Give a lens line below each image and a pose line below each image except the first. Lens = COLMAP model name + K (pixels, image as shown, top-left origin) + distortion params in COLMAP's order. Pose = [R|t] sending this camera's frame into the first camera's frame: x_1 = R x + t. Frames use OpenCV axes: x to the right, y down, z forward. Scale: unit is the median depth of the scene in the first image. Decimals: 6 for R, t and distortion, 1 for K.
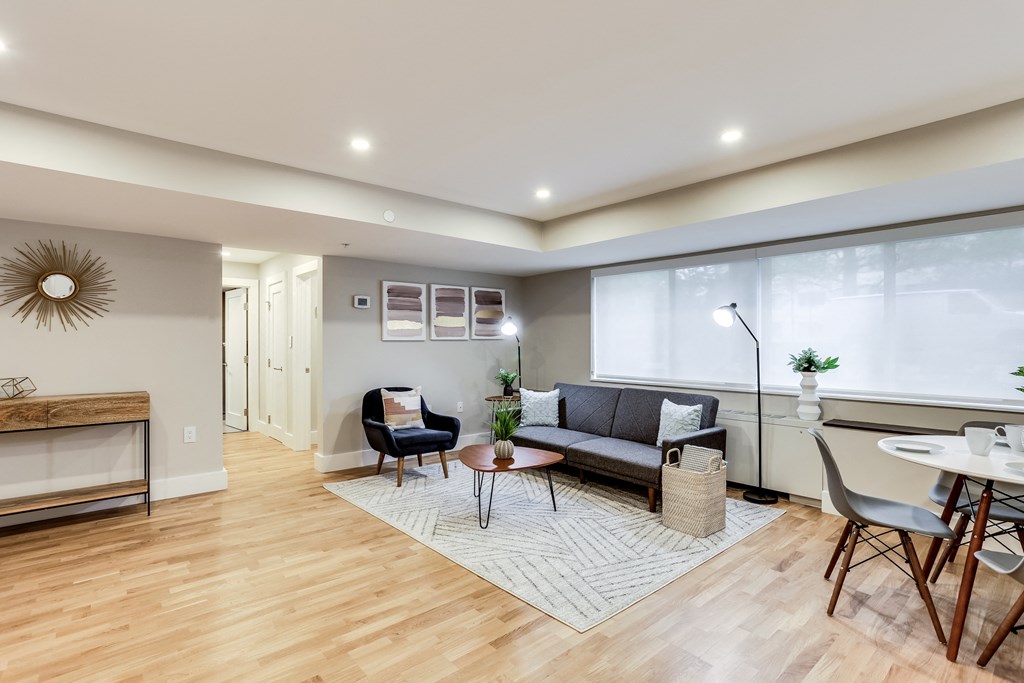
lens RADIAL K [[501.0, 0, 515.0], [0, 501.0, 338.2], [0, 0, 1]] dist [-0.026693, 0.010560]
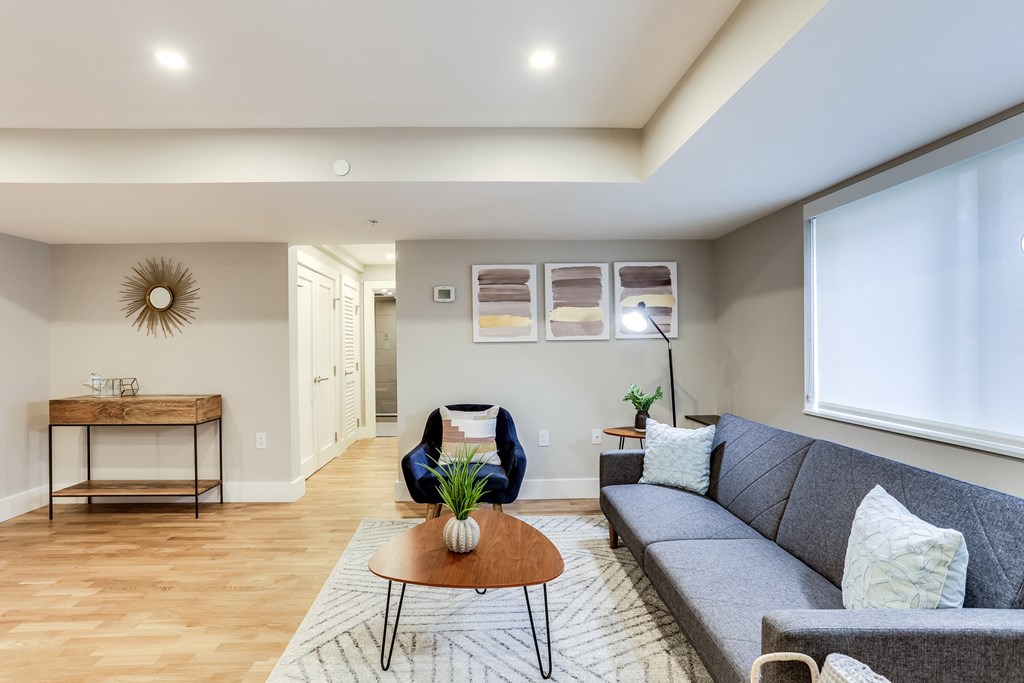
lens RADIAL K [[501.0, 0, 509.4], [0, 501.0, 347.2], [0, 0, 1]] dist [-0.026693, 0.010560]
pose [[0.766798, -0.002366, -0.641884, 0.332452], [0.014940, 0.999788, 0.014162, 0.002595], [0.641714, -0.020450, 0.766671, 0.527935]]
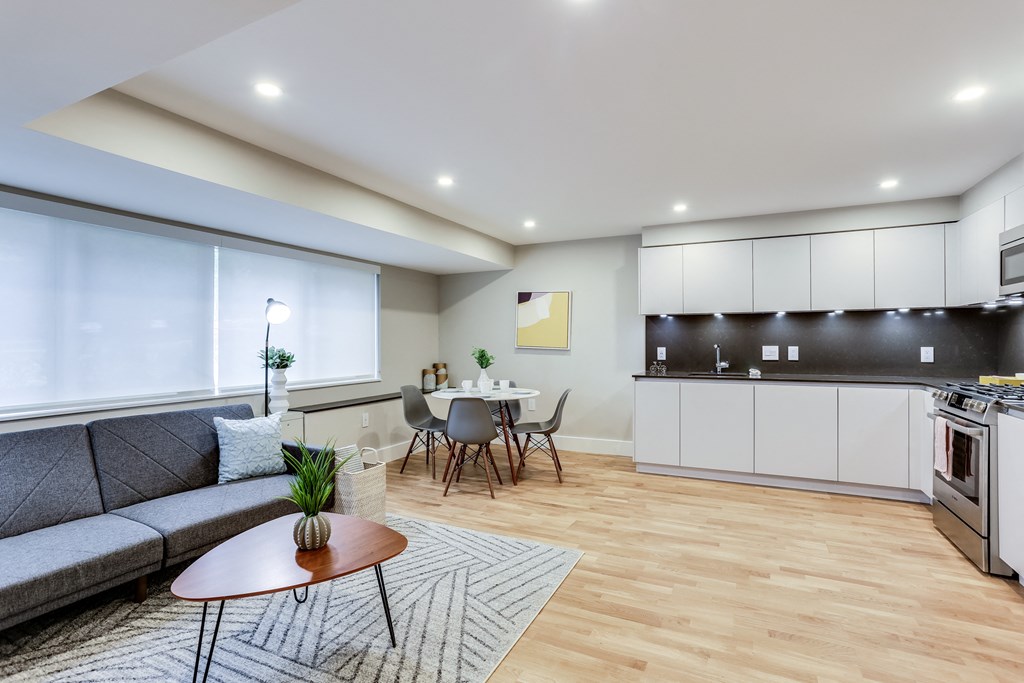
lens RADIAL K [[501.0, 0, 510.0], [0, 501.0, 344.5], [0, 0, 1]] dist [-0.026693, 0.010560]
pose [[-0.384846, -0.004893, 0.922968, -0.515928], [-0.003285, 0.999987, 0.003931, 0.009755], [-0.922975, -0.001519, -0.384857, 0.848578]]
